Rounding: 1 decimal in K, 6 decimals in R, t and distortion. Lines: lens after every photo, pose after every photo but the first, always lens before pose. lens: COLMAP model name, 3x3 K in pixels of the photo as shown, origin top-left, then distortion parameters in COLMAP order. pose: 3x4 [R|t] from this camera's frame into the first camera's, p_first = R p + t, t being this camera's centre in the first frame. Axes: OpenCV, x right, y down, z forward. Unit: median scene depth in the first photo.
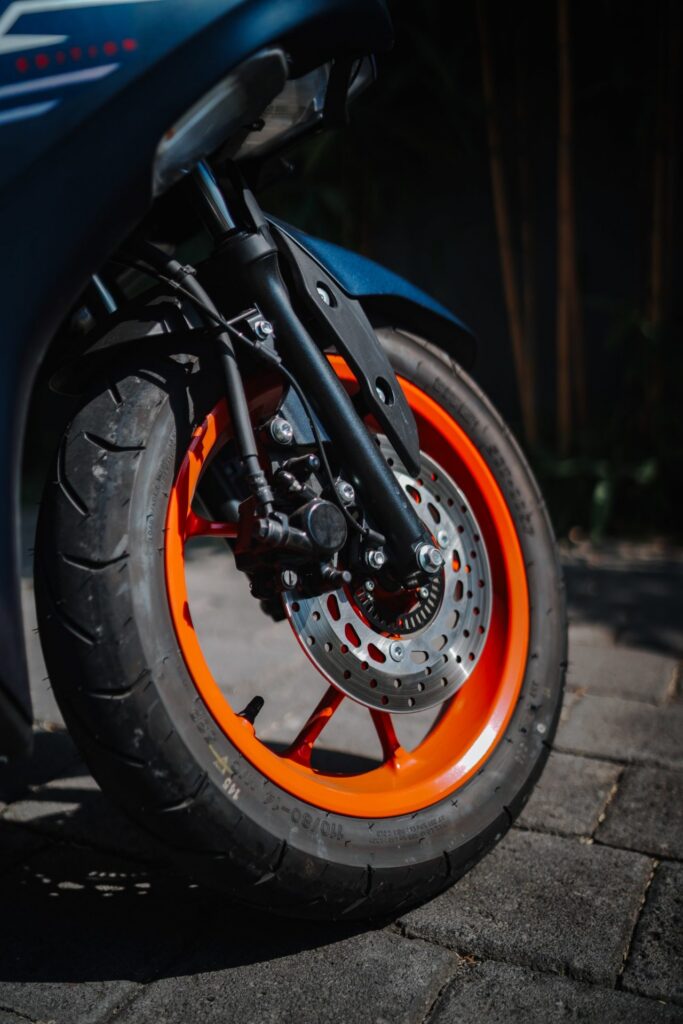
lens RADIAL K [[971.4, 0, 341.5], [0, 971.4, 512.0], [0, 0, 1]] dist [-0.009721, 0.018020]
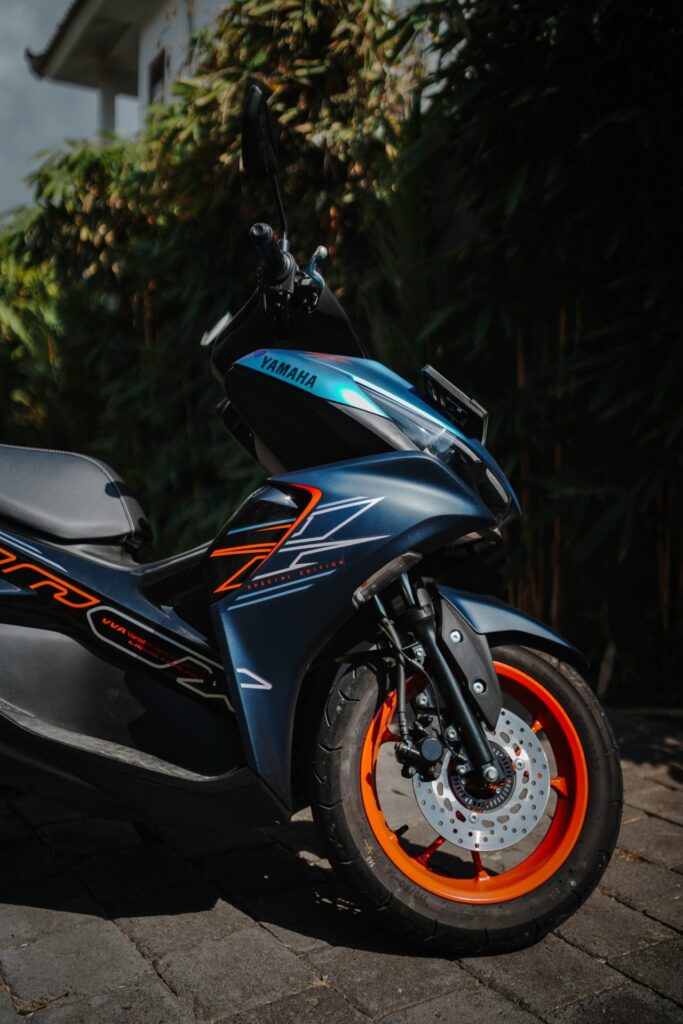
lens RADIAL K [[971.4, 0, 341.5], [0, 971.4, 512.0], [0, 0, 1]] dist [-0.009721, 0.018020]
pose [[0.863598, 0.067058, -0.499702, 0.841765], [-0.132403, 0.986493, -0.096440, -0.268525], [0.486486, 0.149447, 0.860812, -1.016386]]
